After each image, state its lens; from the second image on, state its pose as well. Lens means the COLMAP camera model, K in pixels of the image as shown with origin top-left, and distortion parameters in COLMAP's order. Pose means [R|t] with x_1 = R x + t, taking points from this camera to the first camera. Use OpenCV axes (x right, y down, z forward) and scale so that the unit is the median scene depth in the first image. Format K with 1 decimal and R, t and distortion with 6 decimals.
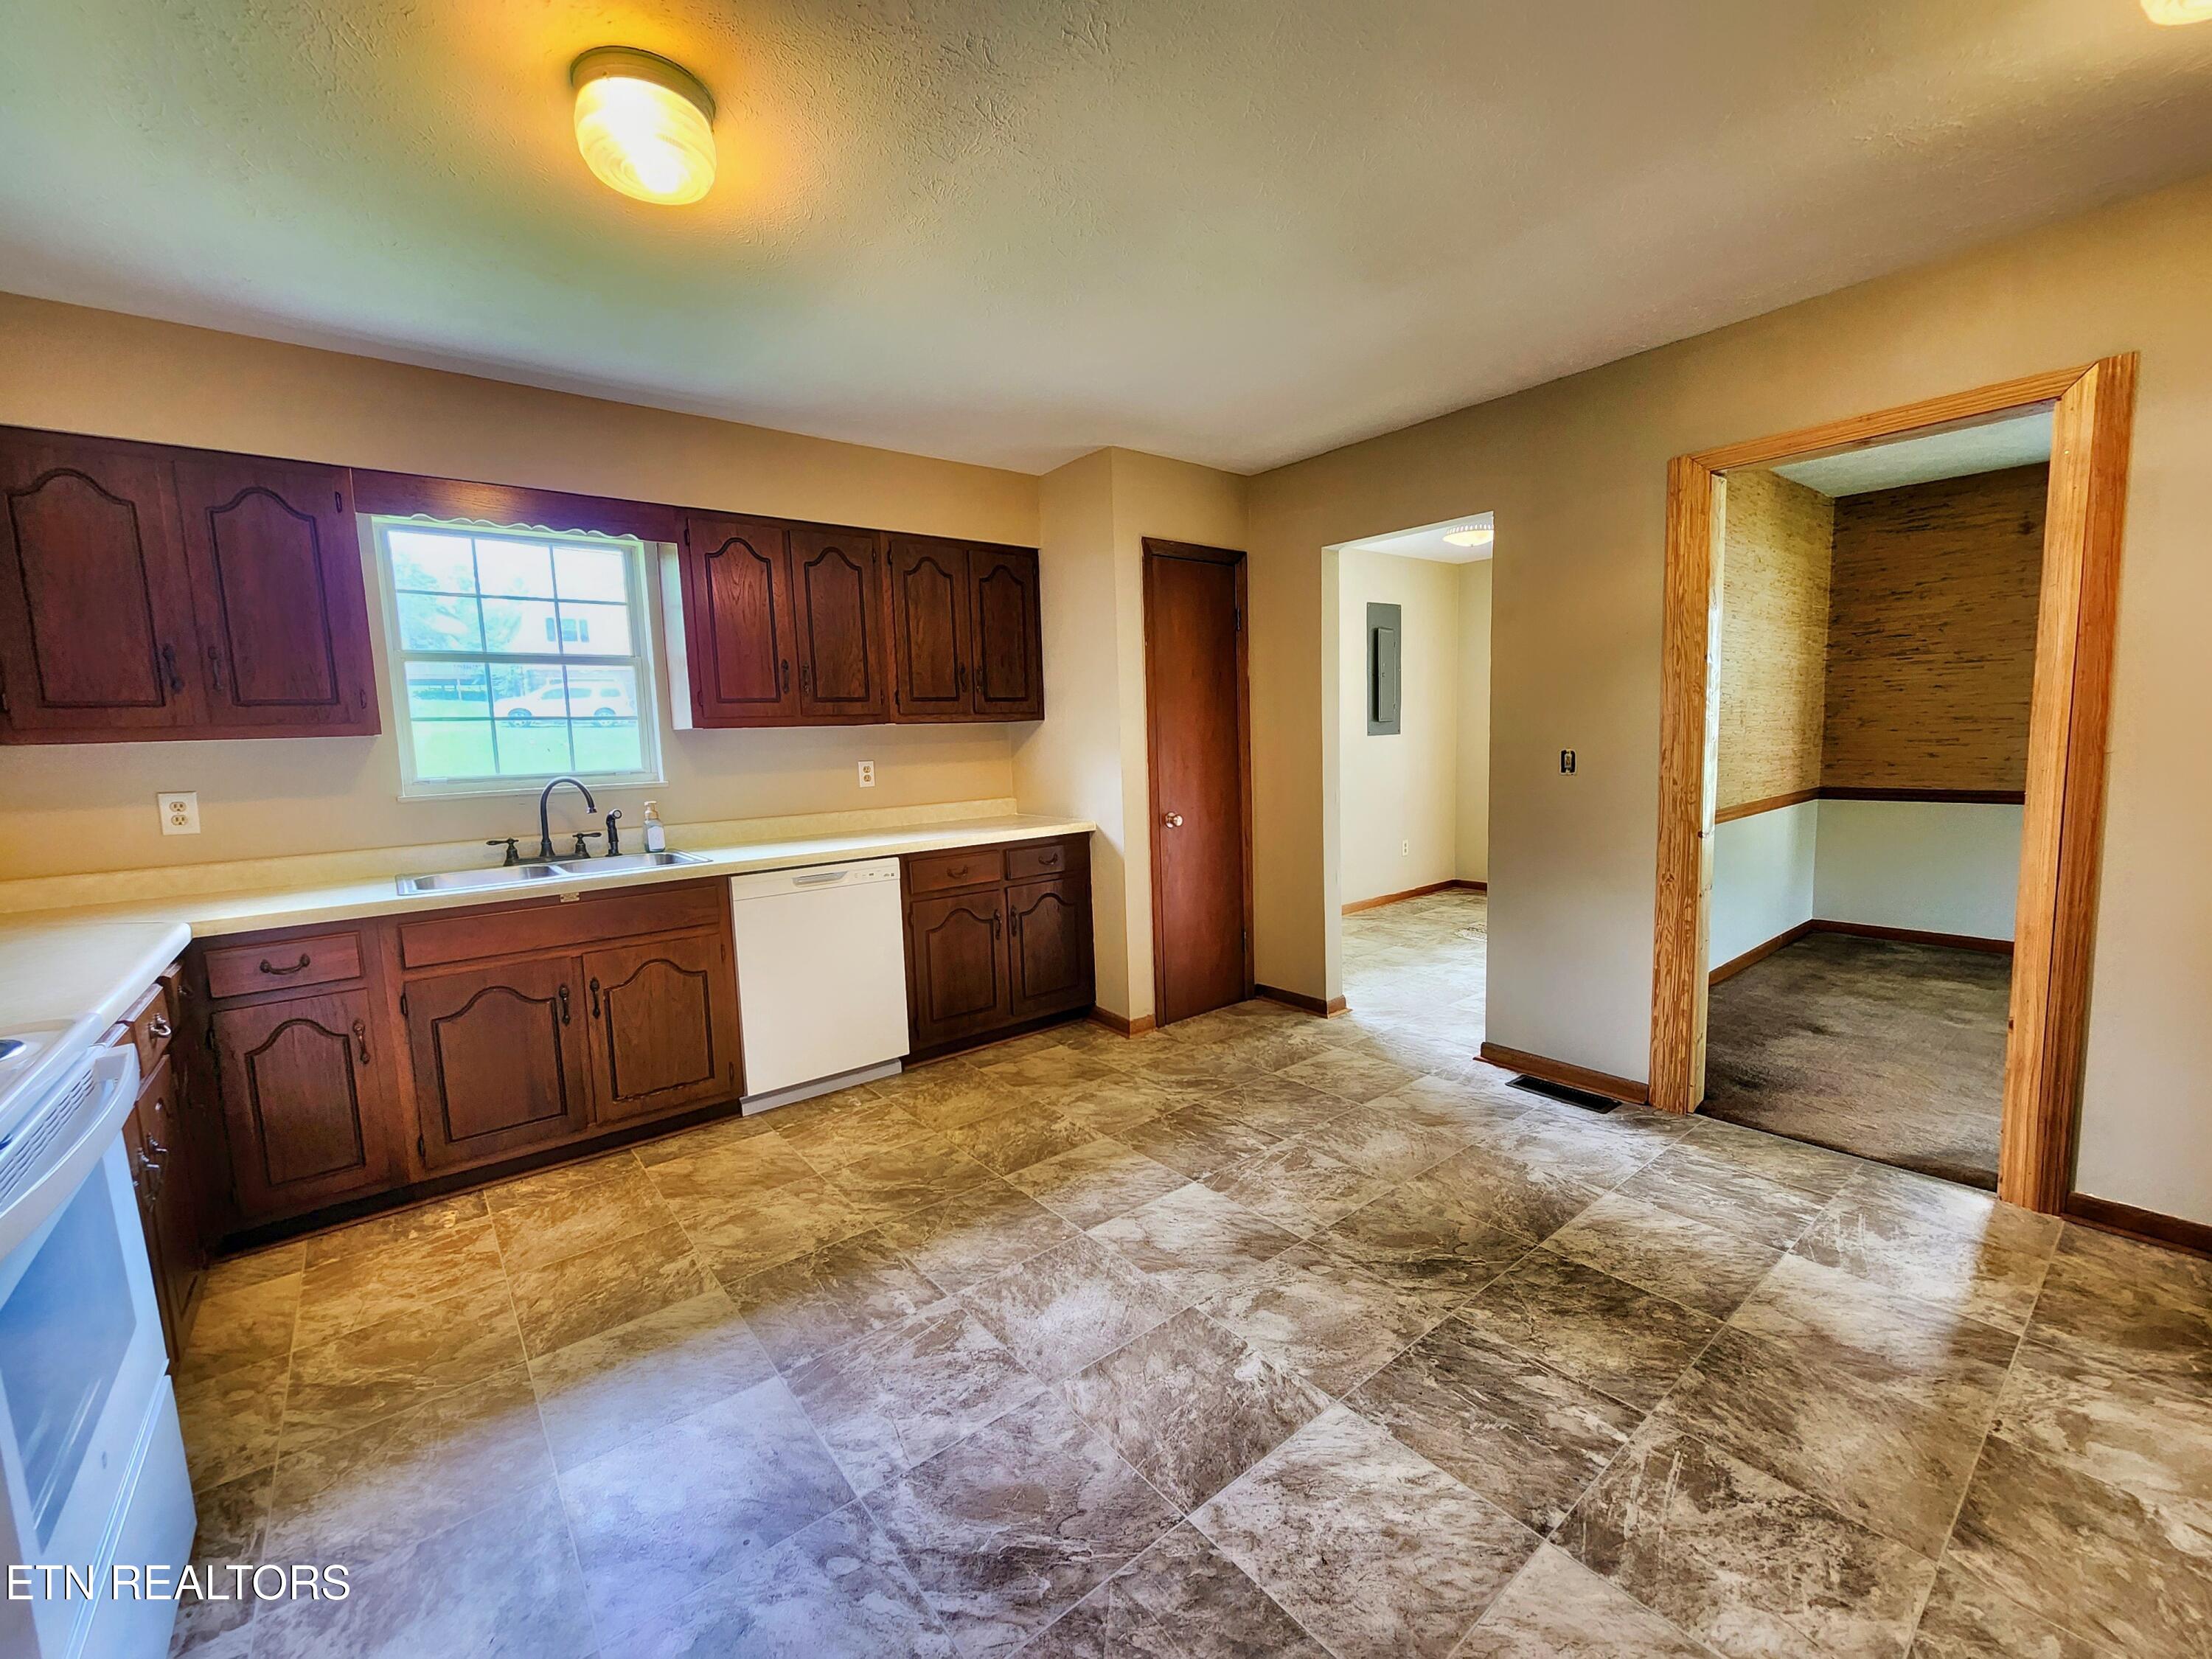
lens RADIAL K [[914.6, 0, 1097.8], [0, 914.6, 825.7], [0, 0, 1]] dist [0.002644, 0.000392]
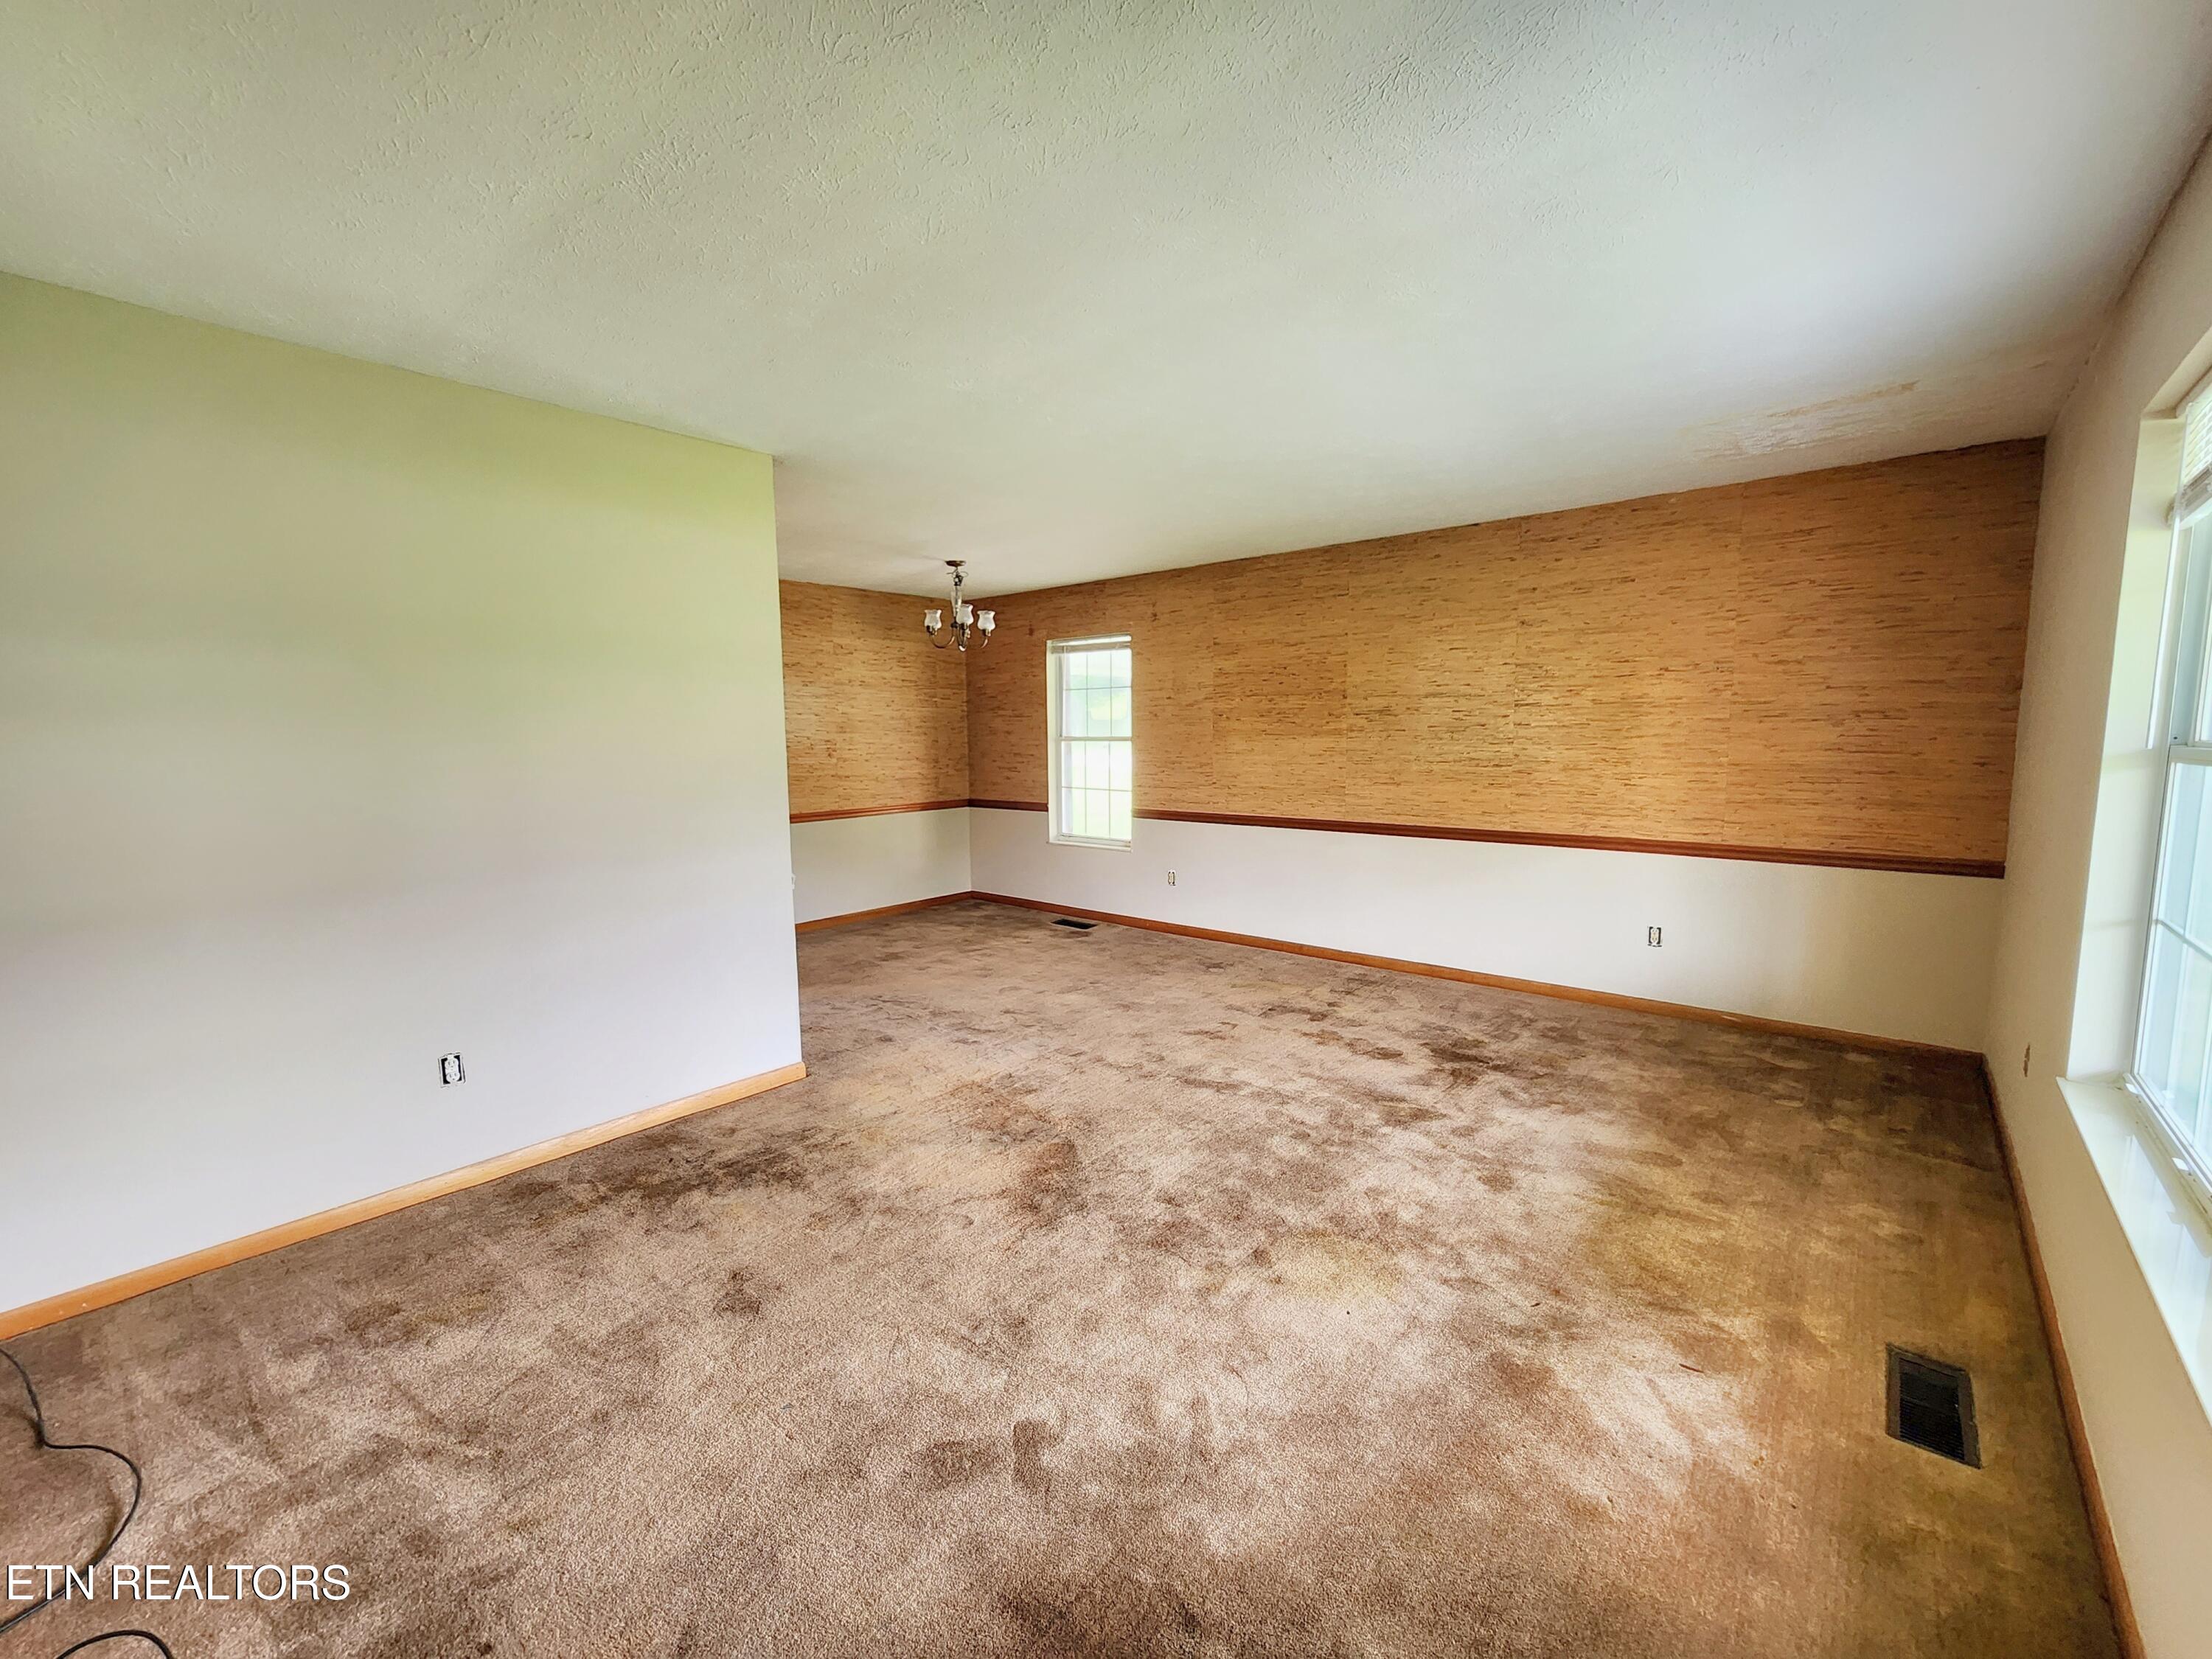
lens RADIAL K [[914.6, 0, 1103.7], [0, 914.6, 829.9], [0, 0, 1]] dist [0.002644, 0.000392]
pose [[0.980439, -0.000321, 0.196823, 0.807287], [0.000173, 1.000000, 0.000769, 0.006313], [-0.196823, -0.000720, 0.980439, -0.512321]]
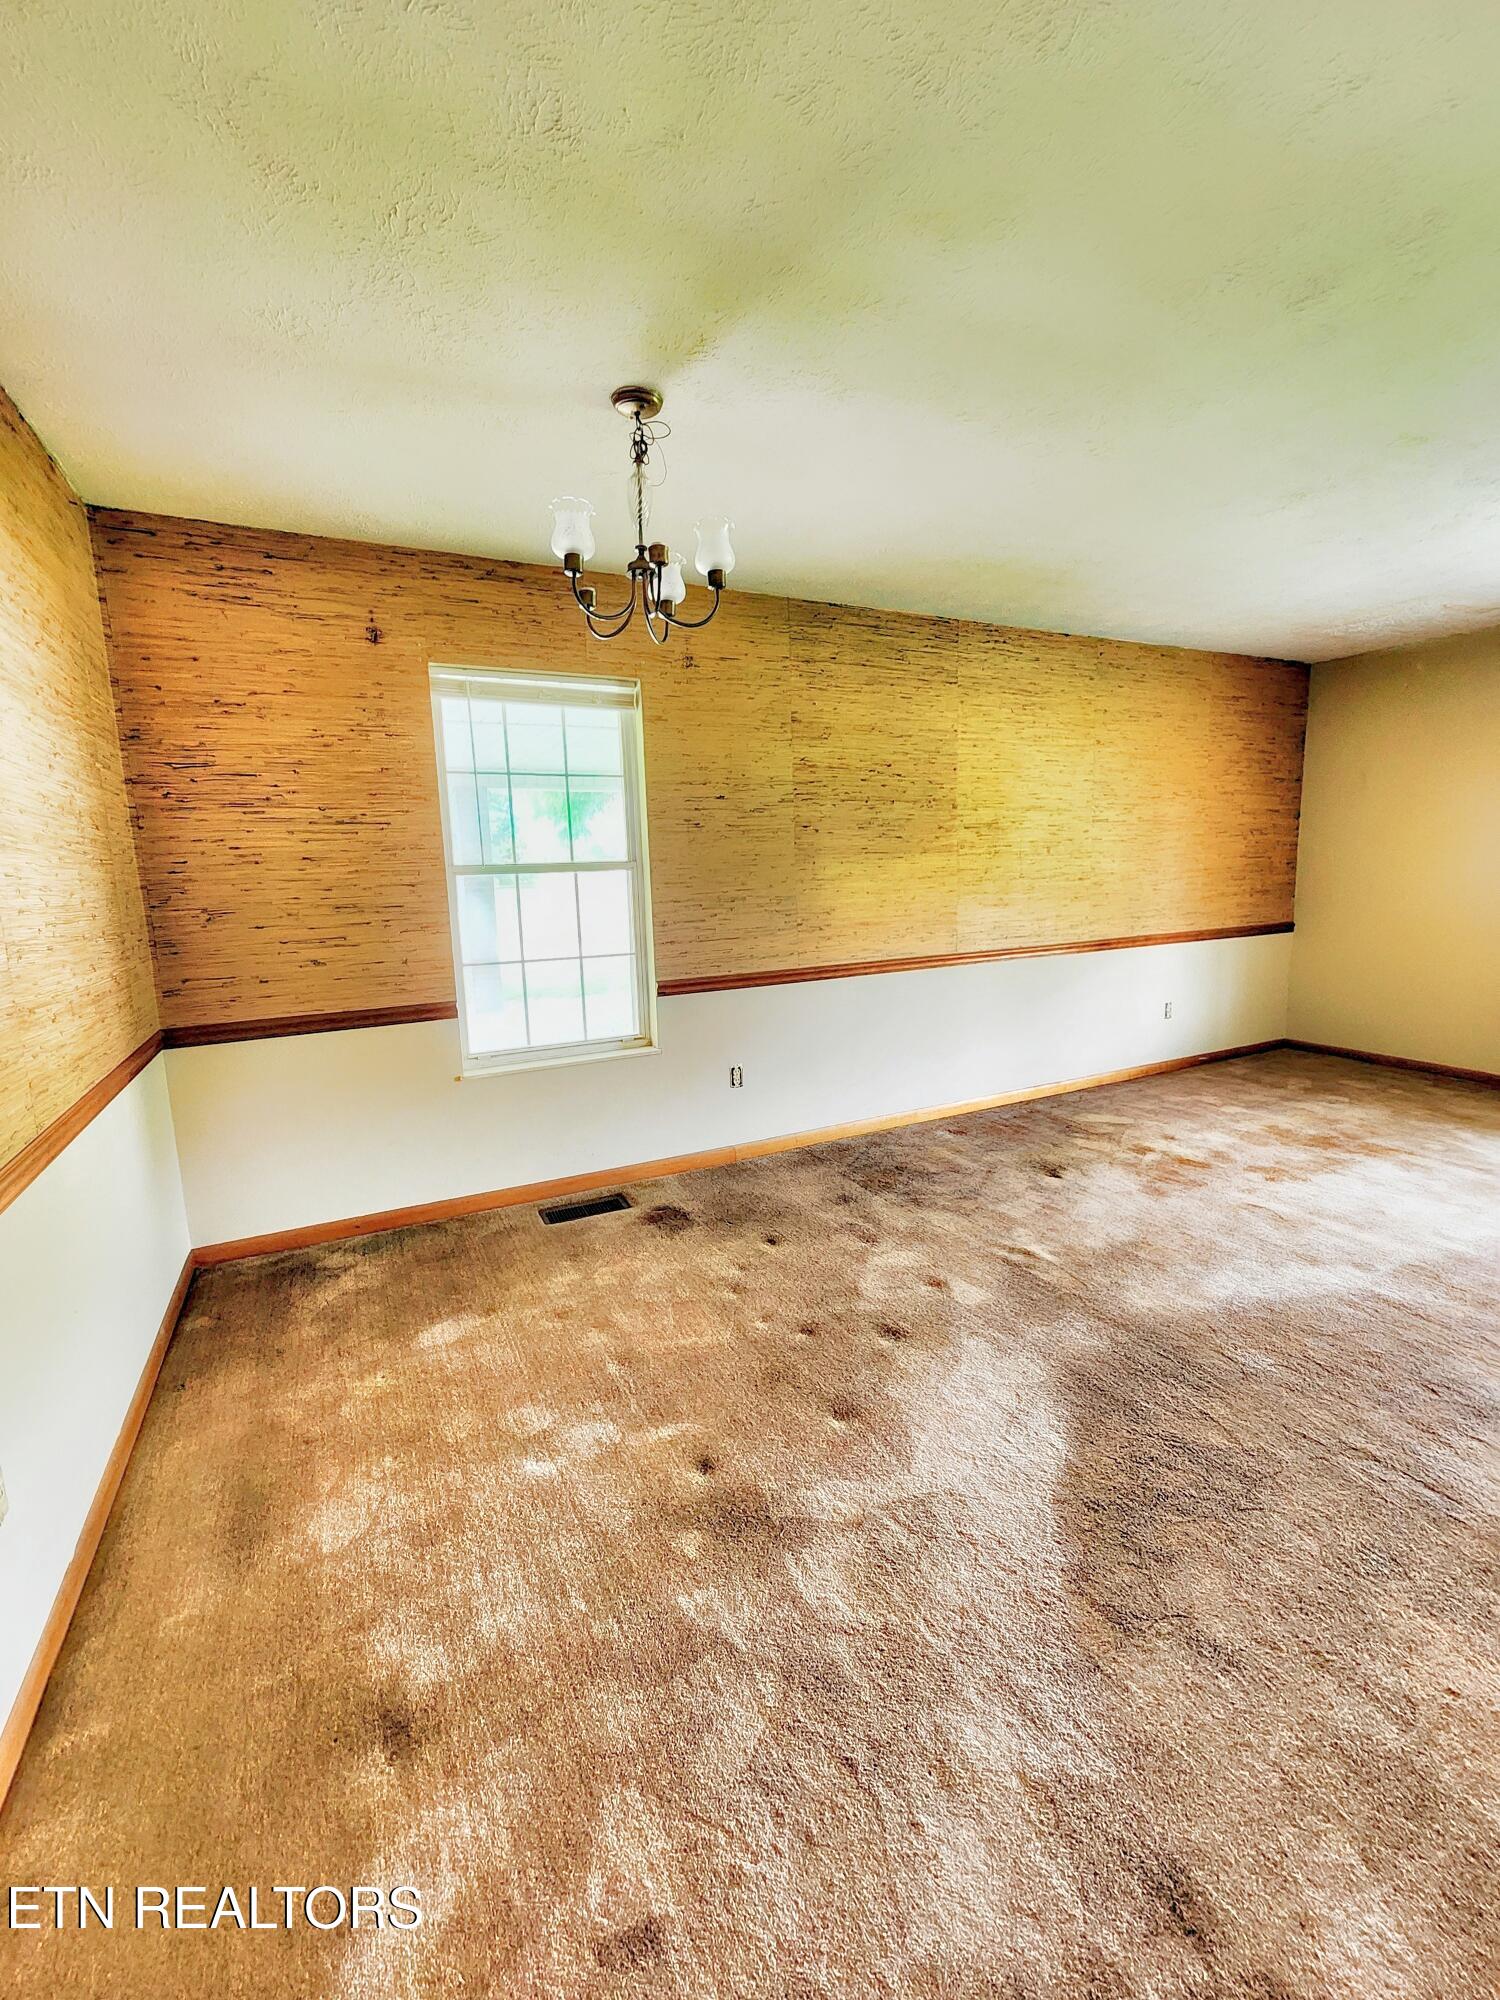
lens RADIAL K [[826.9, 0, 753.8], [0, 826.9, 990.9], [0, 0, 1]] dist [0.002644, 0.000392]
pose [[0.203745, -0.126081, 0.970872, 0.409129], [0.123029, 0.987109, 0.102371, -0.082747], [-0.971263, 0.098588, 0.216630, 0.590940]]
